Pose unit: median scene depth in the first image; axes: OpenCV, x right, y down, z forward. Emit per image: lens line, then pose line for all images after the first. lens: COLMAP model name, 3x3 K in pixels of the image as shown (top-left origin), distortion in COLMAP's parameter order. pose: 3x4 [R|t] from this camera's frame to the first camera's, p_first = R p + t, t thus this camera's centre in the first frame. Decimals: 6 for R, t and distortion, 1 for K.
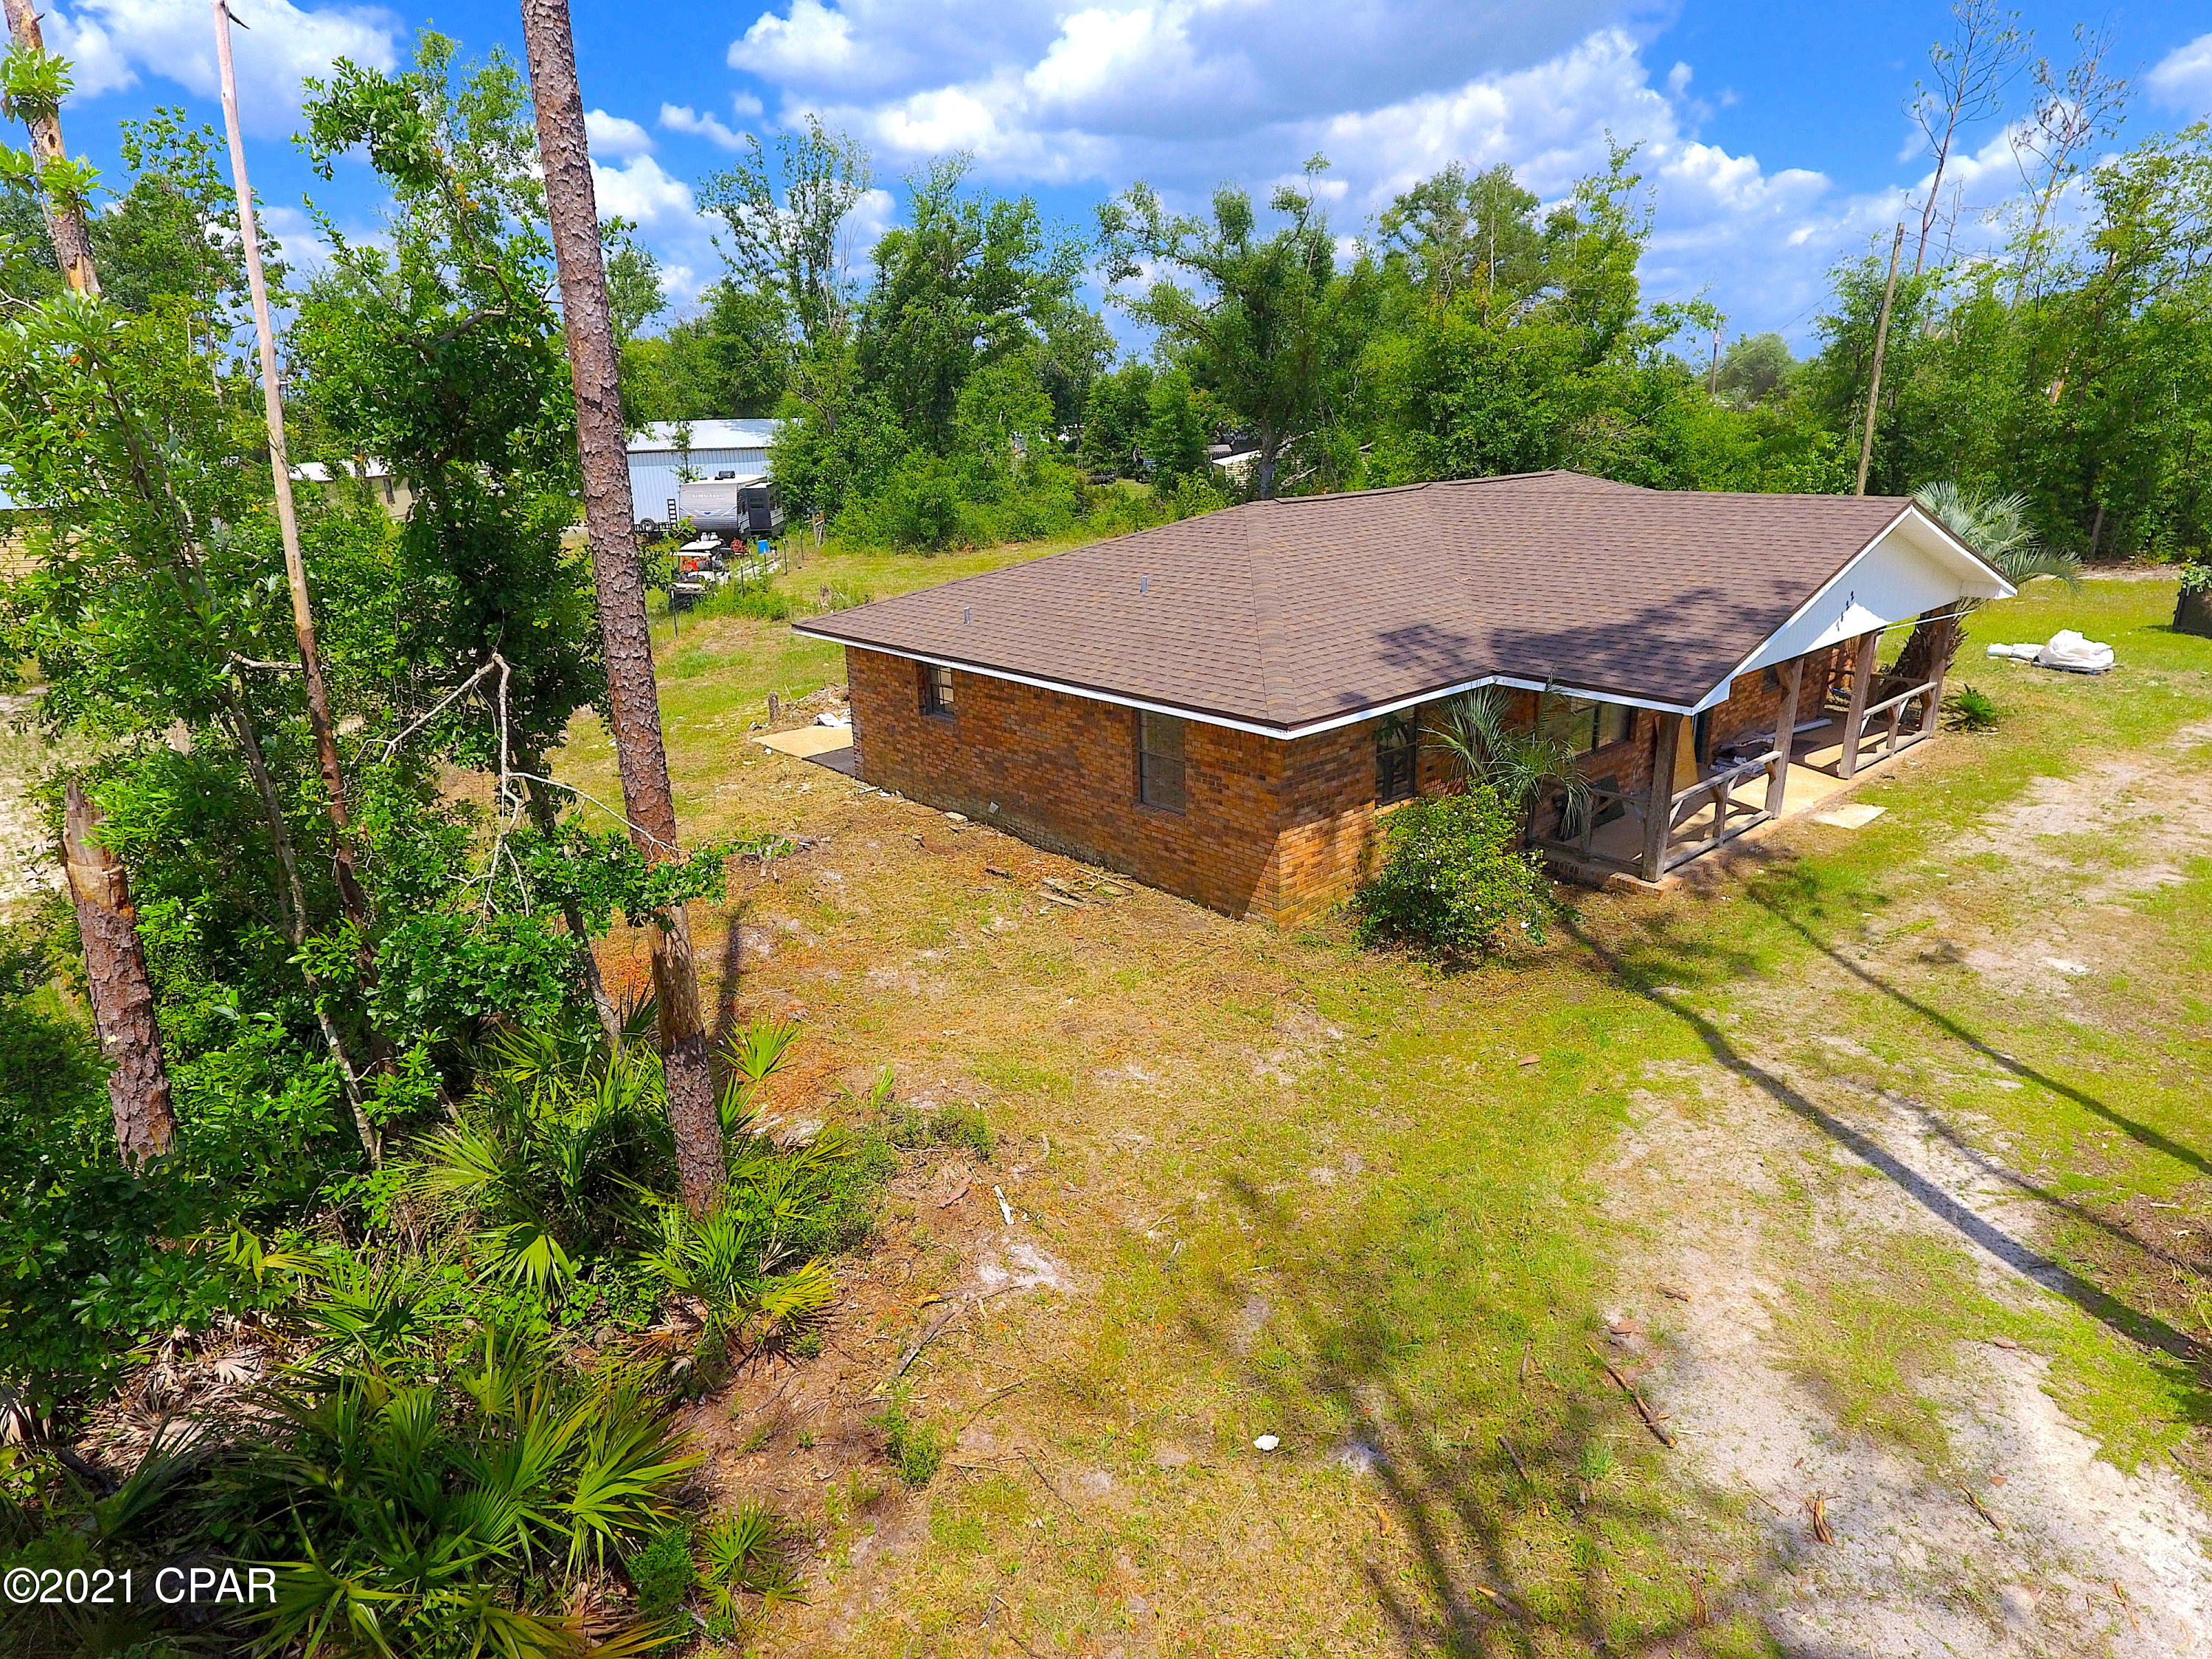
lens RADIAL K [[1294.1, 0, 1099.9], [0, 1294.1, 852.6], [0, 0, 1]] dist [-0.005209, 0.000071]
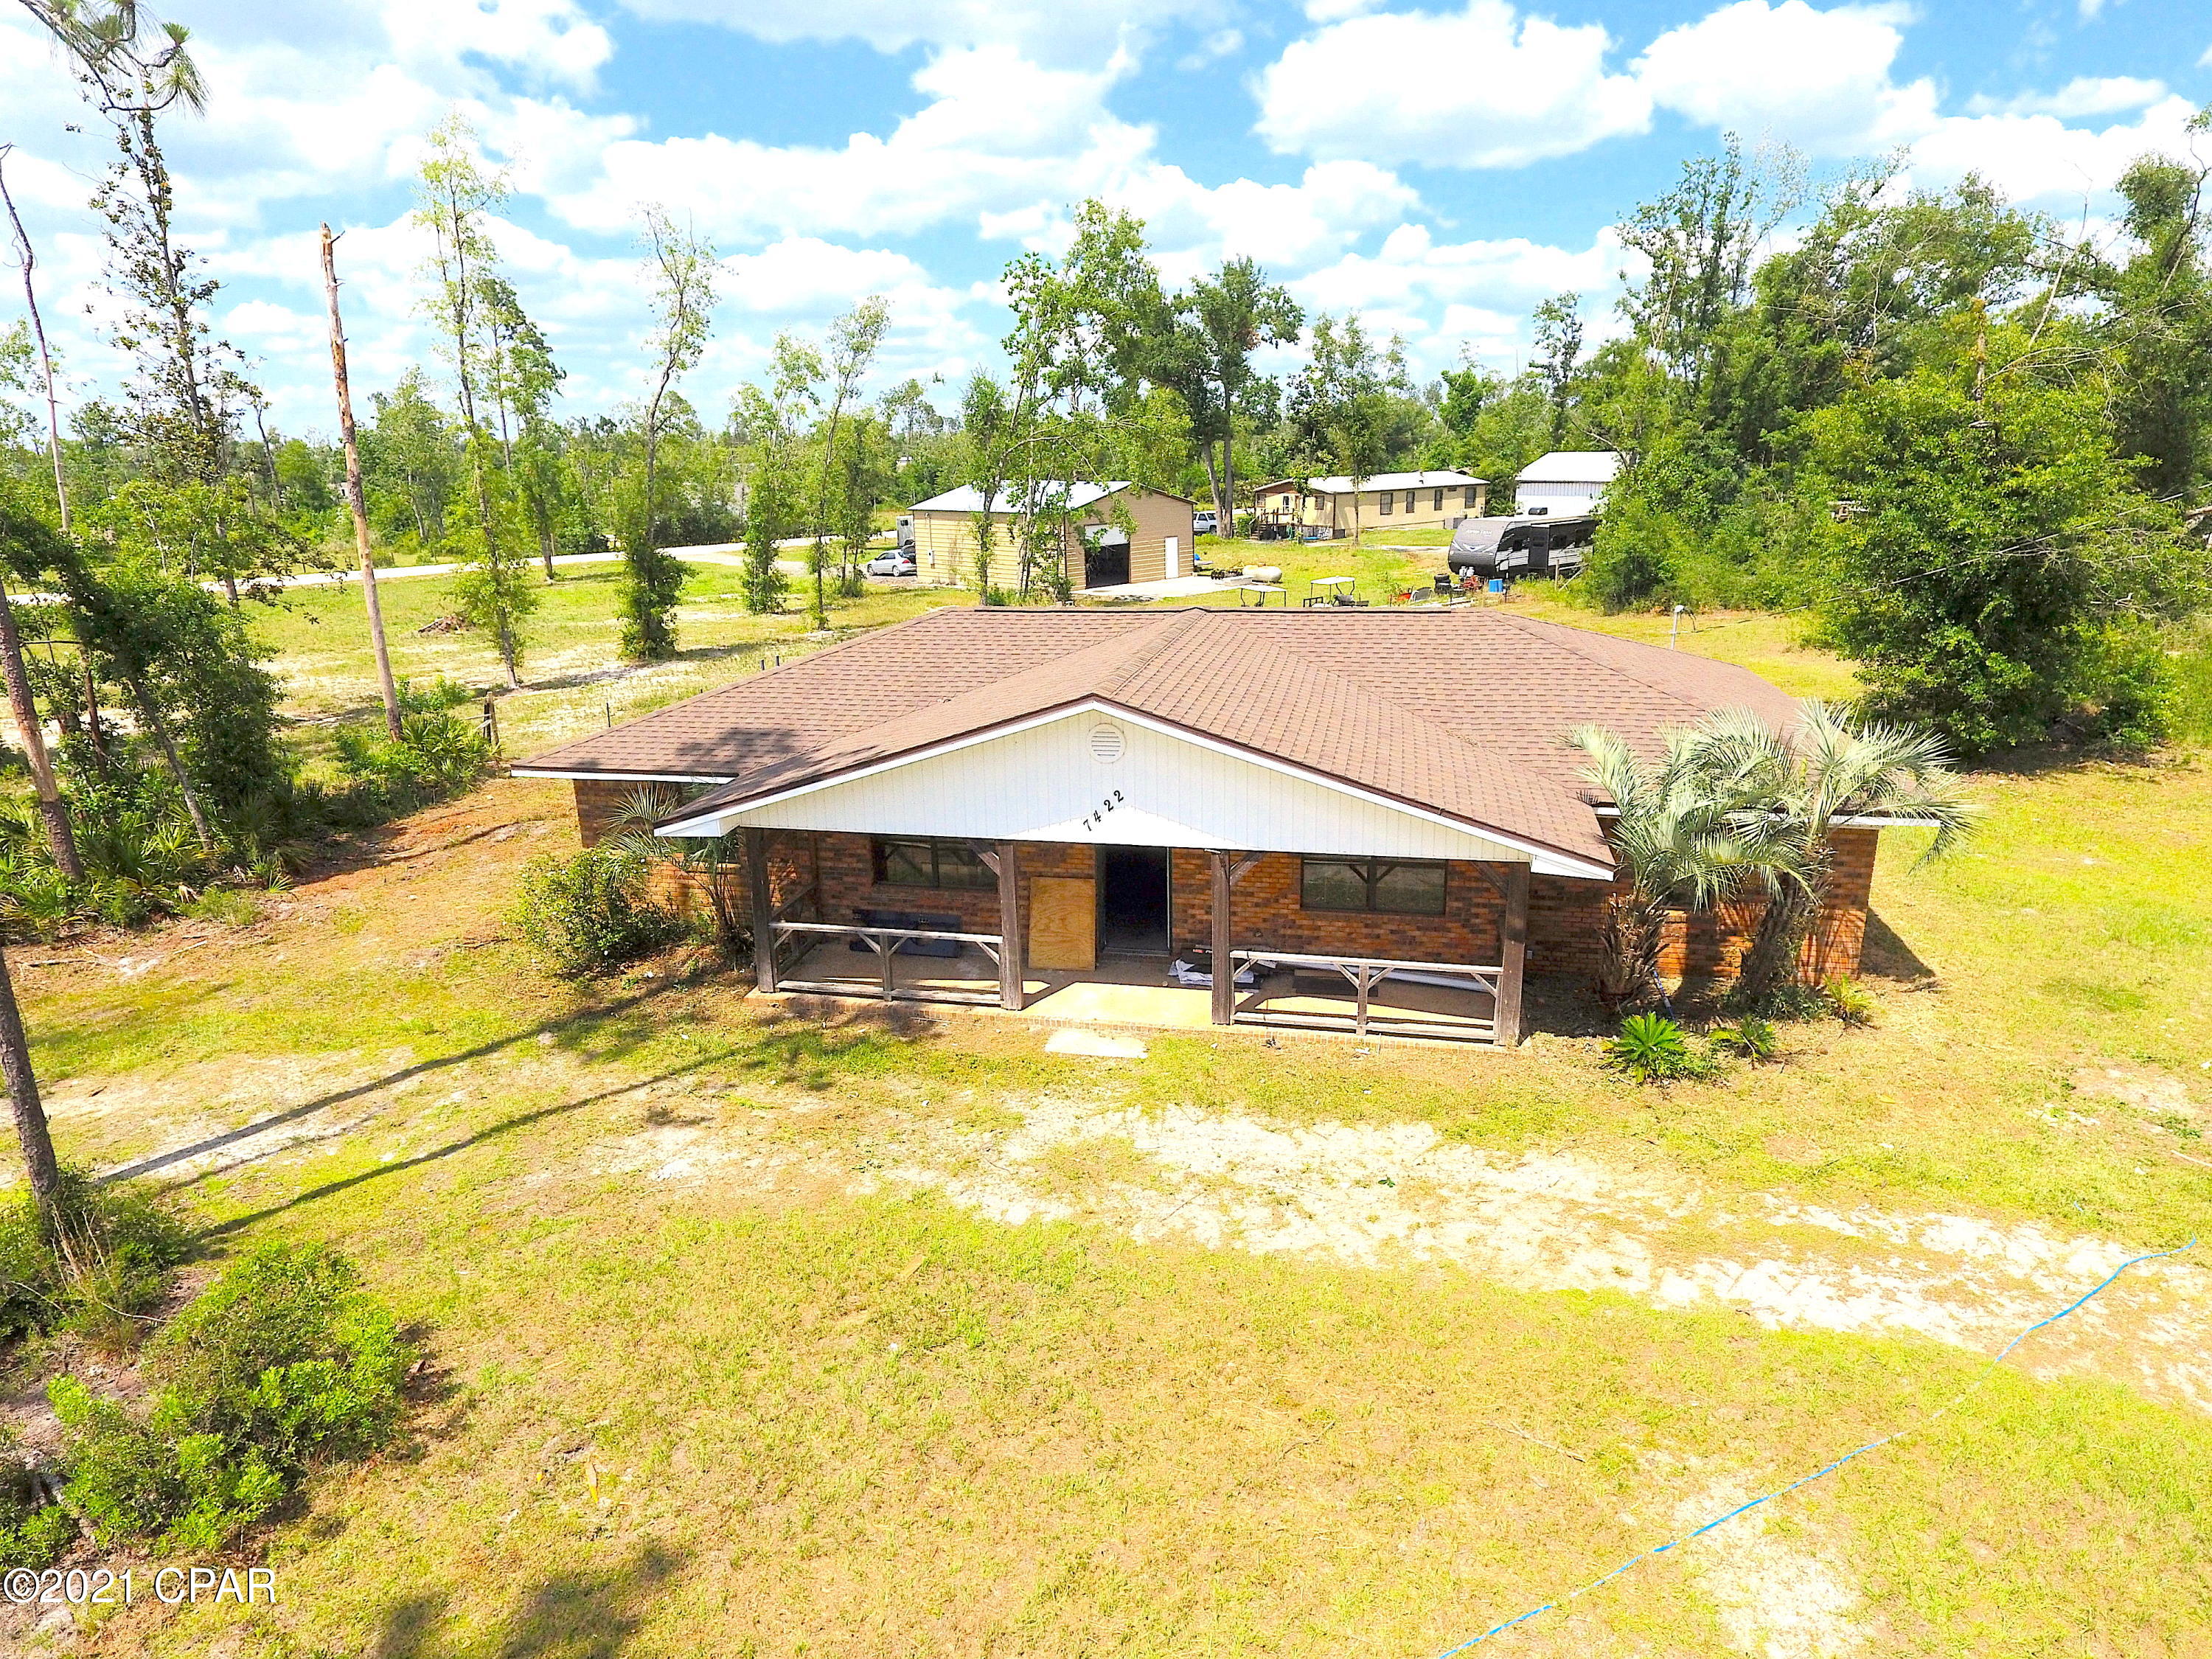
lens RADIAL K [[1294.1, 0, 1103.6], [0, 1294.1, 816.8], [0, 0, 1]] dist [-0.005209, 0.000071]
pose [[0.585429, 0.243824, -0.773190, 1.637124], [-0.259000, 0.959974, 0.106621, -0.364734], [0.768239, 0.137837, 0.625148, 0.588983]]
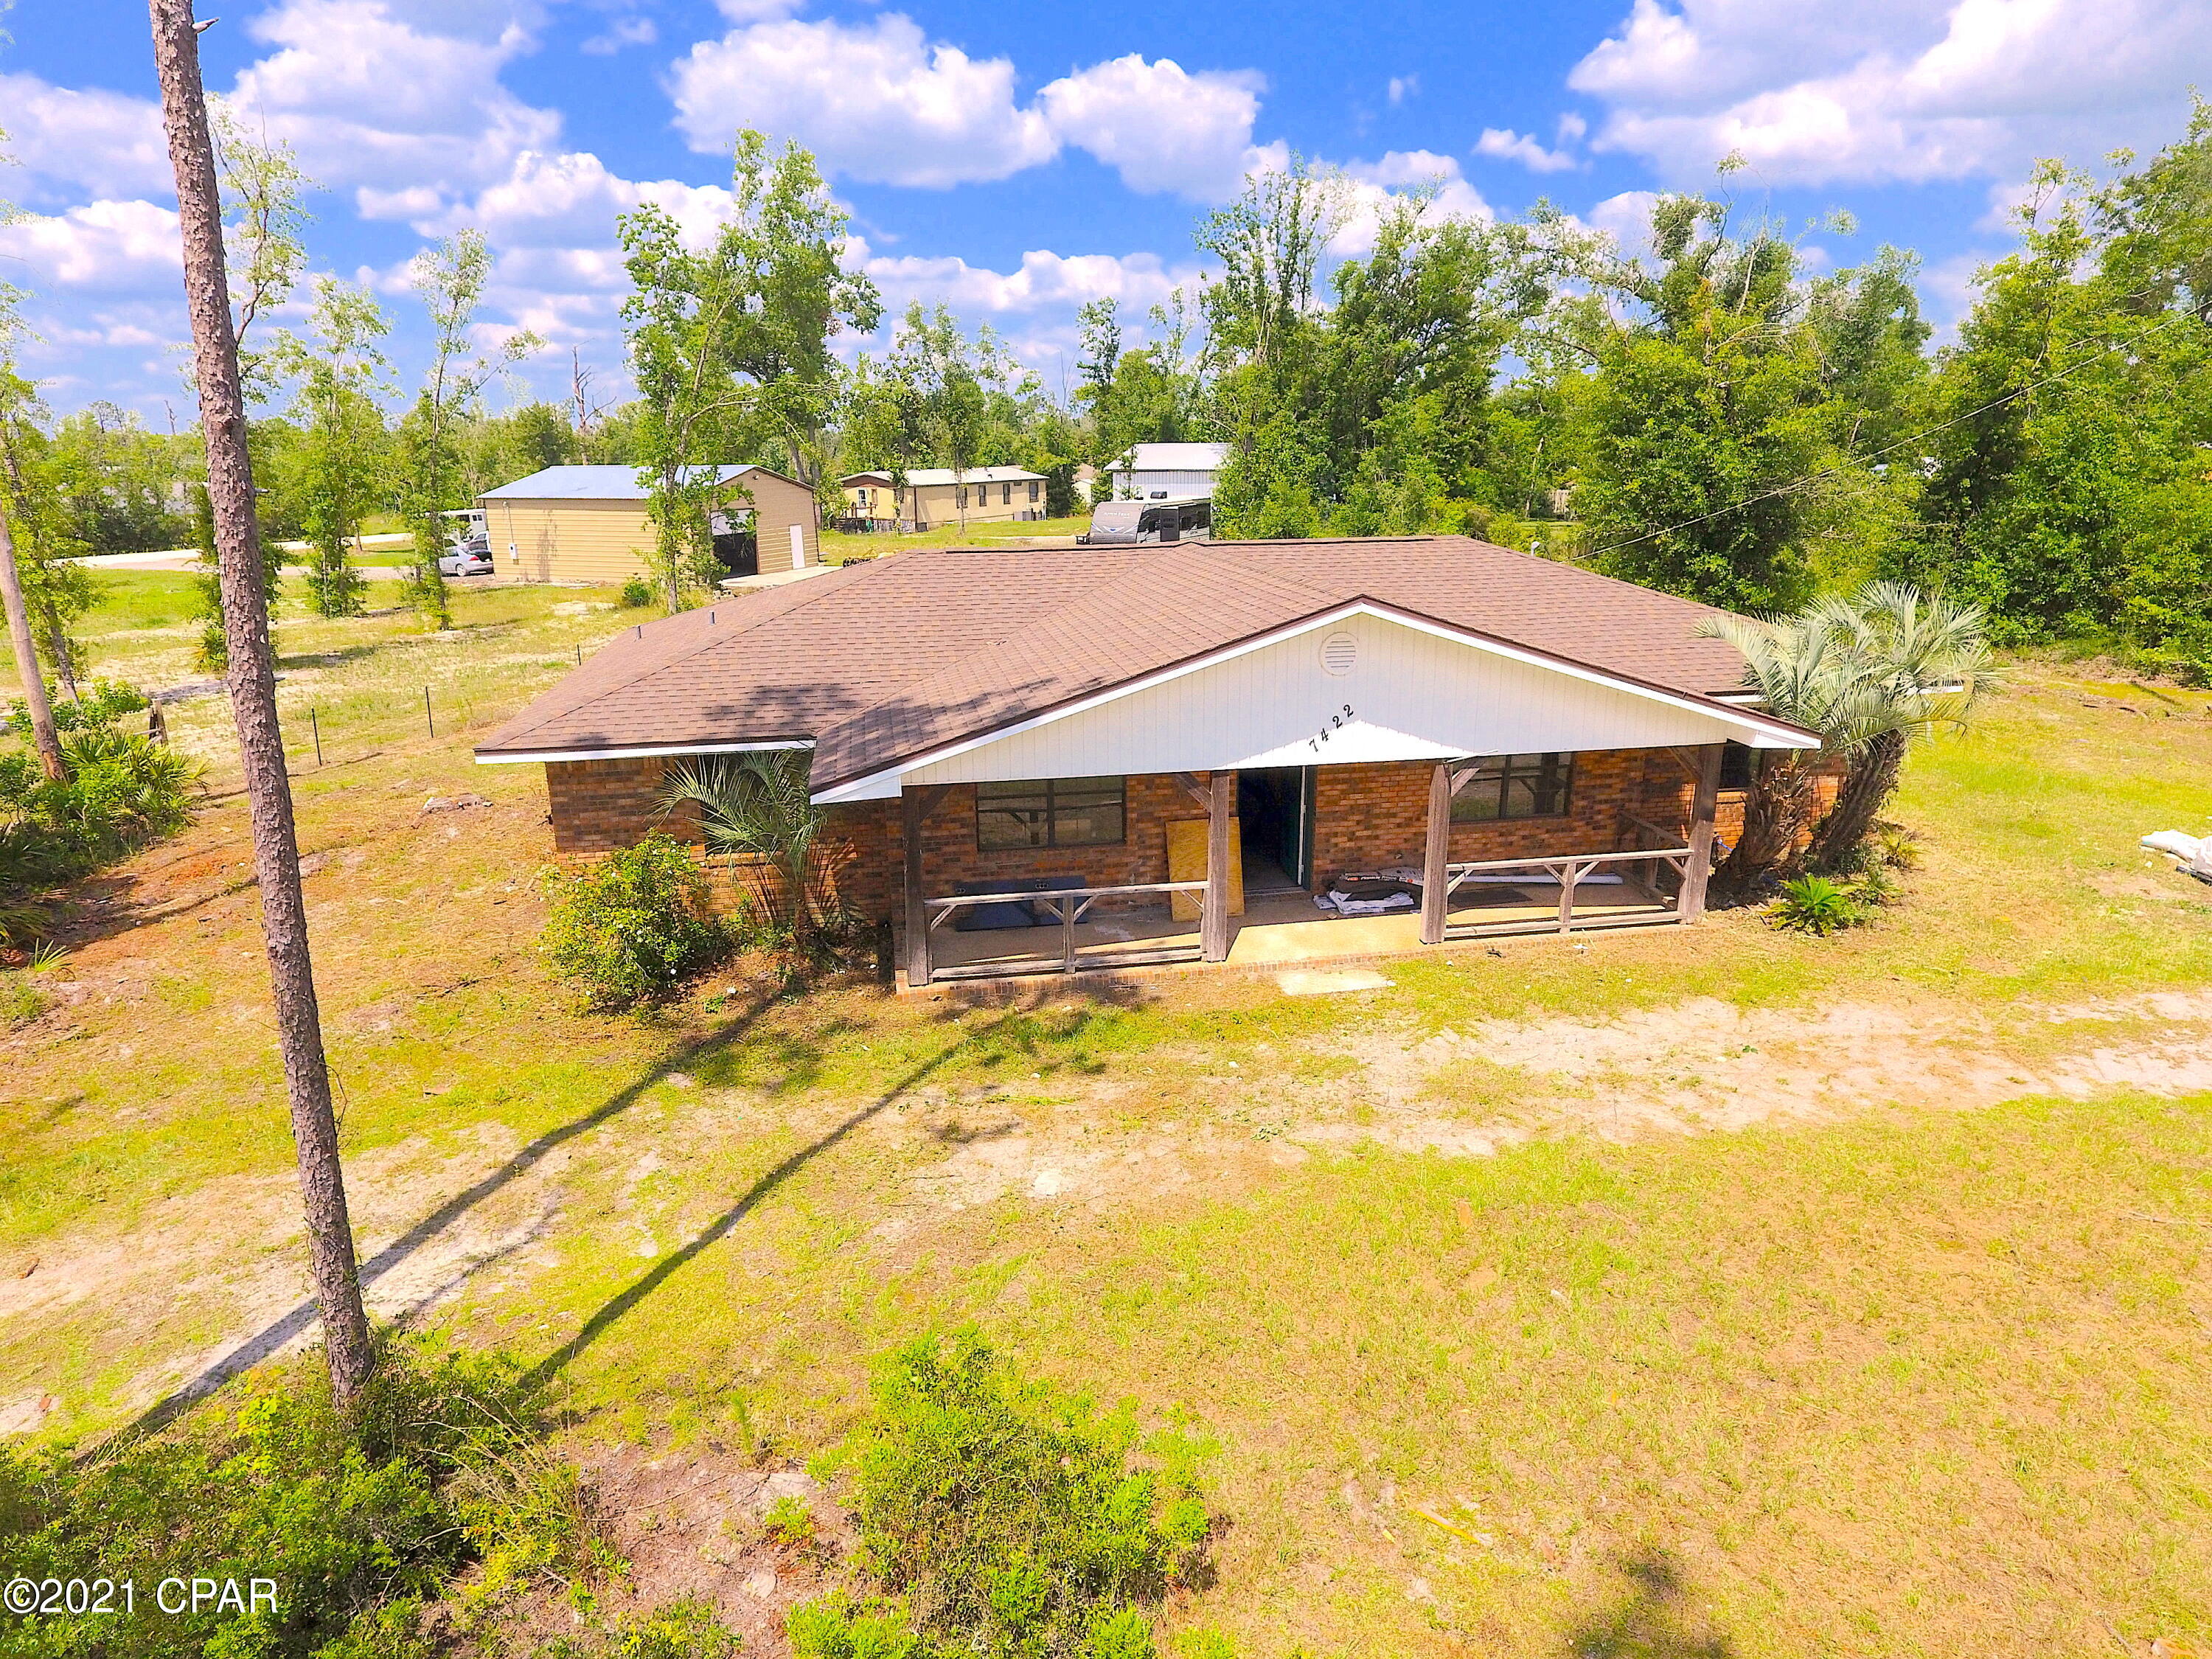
lens RADIAL K [[1294.1, 0, 1100.3], [0, 1294.1, 825.5], [0, 0, 1]] dist [-0.005209, 0.000071]
pose [[0.851694, 0.171099, -0.495320, 1.131003], [-0.186484, 0.982281, 0.018655, -0.153764], [0.489735, 0.076481, 0.868510, 0.292049]]
